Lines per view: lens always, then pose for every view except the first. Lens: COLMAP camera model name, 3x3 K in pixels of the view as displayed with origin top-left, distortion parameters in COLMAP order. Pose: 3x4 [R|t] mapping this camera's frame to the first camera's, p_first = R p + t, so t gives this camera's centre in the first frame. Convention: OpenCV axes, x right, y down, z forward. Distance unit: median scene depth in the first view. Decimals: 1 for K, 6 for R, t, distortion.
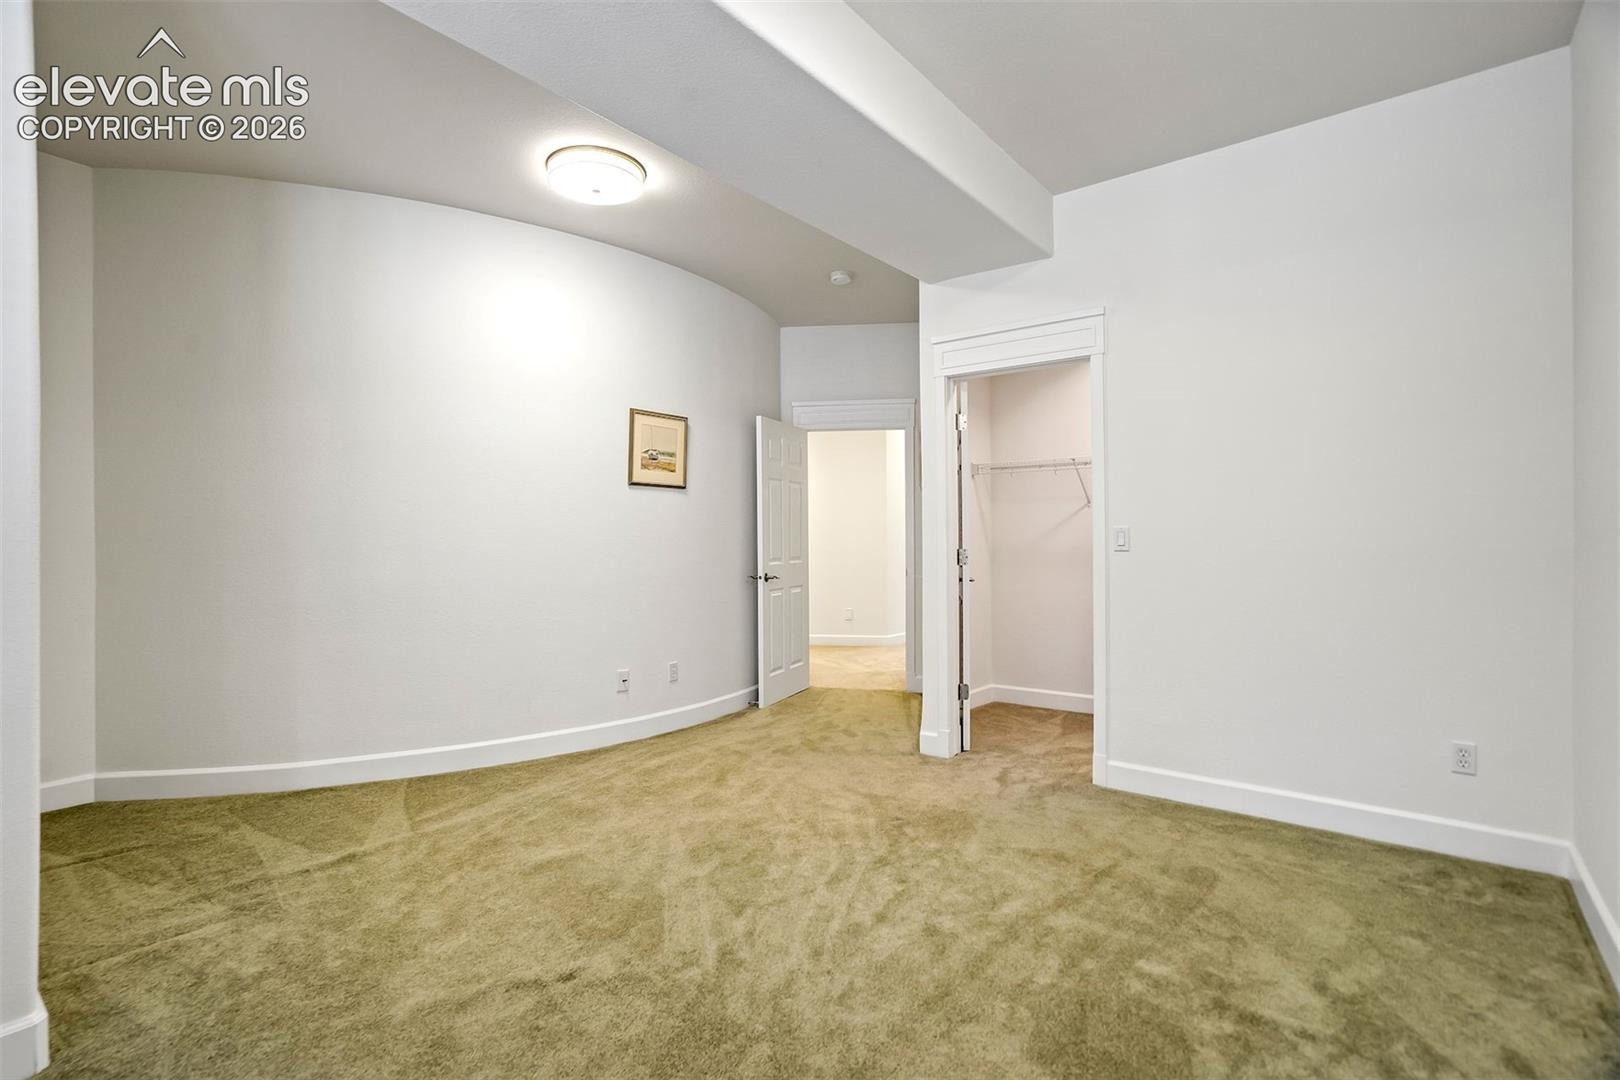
lens RADIAL K [[756.8, 0, 810.0], [0, 756.8, 540.0], [0, 0, 1]] dist [-0.040815, 0.019858]
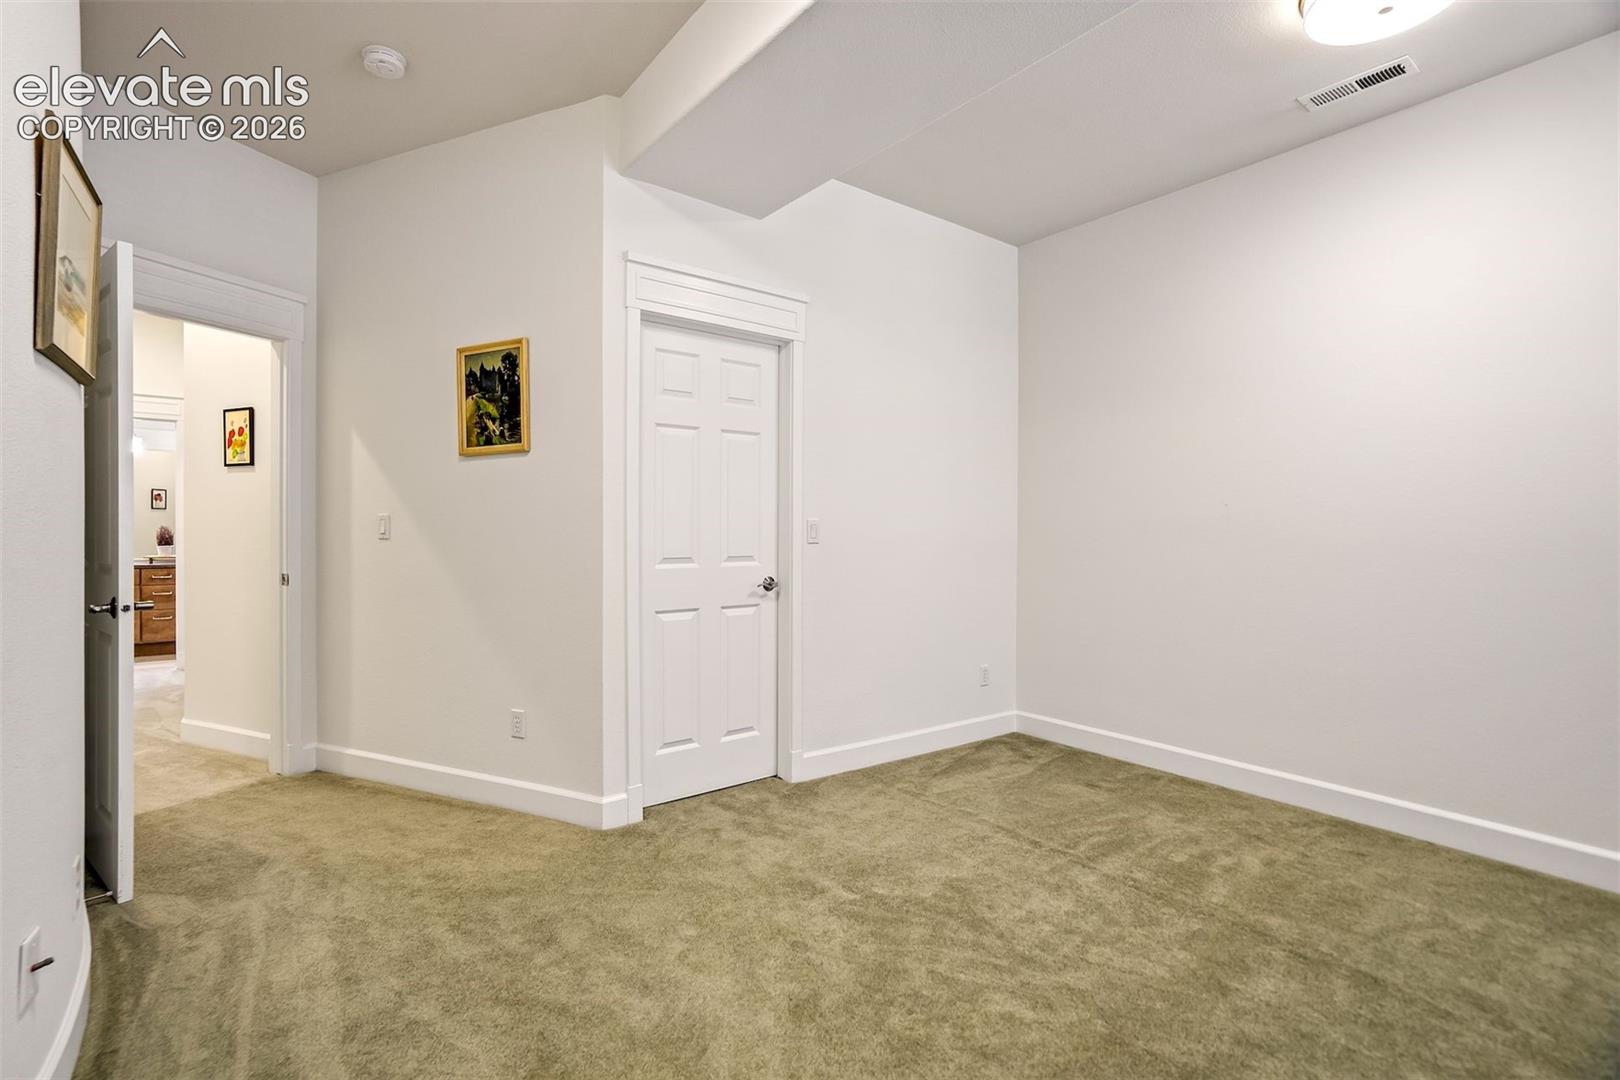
lens RADIAL K [[756.8, 0, 810.0], [0, 756.8, 540.0], [0, 0, 1]] dist [-0.040815, 0.019858]
pose [[0.256686, 0.002850, 0.966491, -0.554778], [-0.004909, 0.999987, -0.001645, 0.015859], [-0.966482, -0.004322, 0.256696, 0.737827]]
